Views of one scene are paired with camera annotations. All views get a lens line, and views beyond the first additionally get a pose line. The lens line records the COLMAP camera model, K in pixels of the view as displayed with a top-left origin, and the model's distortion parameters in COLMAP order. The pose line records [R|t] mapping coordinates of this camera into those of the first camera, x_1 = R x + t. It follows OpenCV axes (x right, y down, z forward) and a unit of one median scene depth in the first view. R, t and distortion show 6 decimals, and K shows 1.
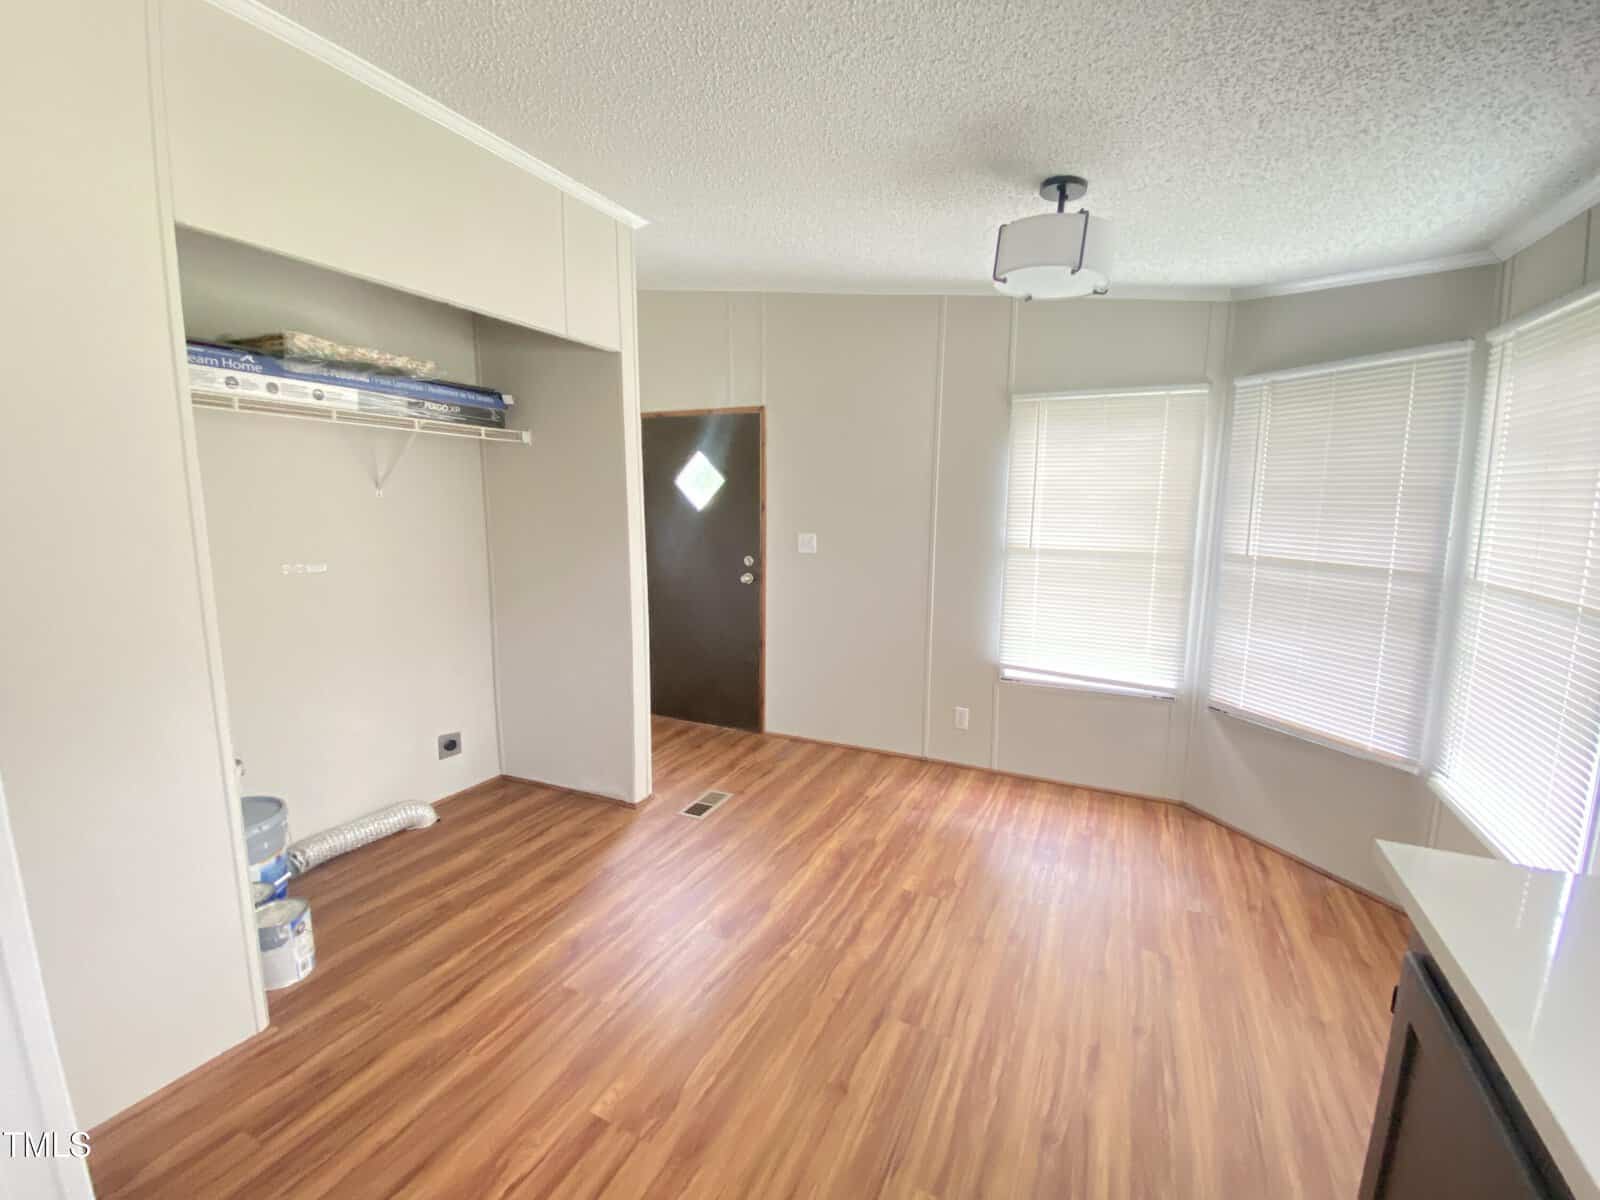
lens RADIAL K [[645.8, 0, 795.6], [0, 645.8, 597.3], [0, 0, 1]] dist [0.028321, -0.028749]
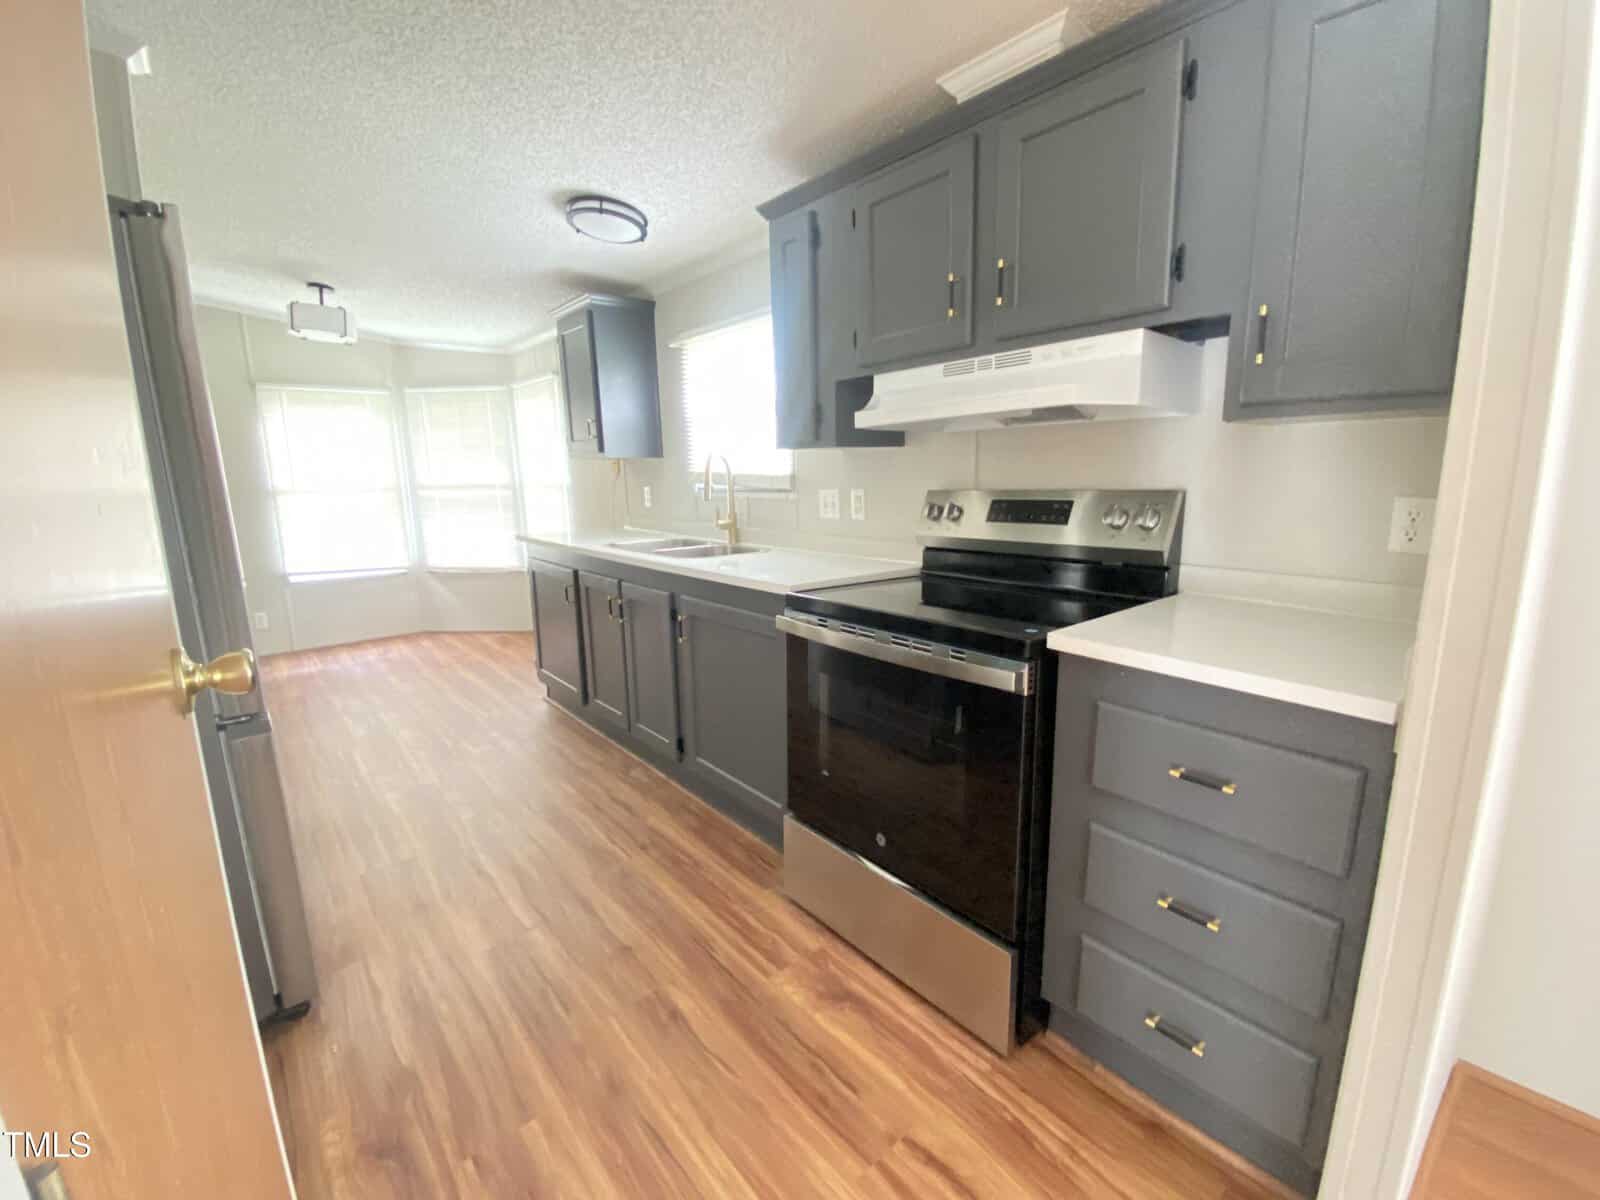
lens RADIAL K [[645.8, 0, 795.6], [0, 645.8, 597.3], [0, 0, 1]] dist [0.028321, -0.028749]
pose [[0.374290, -0.178256, 0.910017, -0.673411], [0.145033, 0.980526, 0.132415, 0.154008], [-0.915900, 0.082421, 0.392854, -0.672311]]
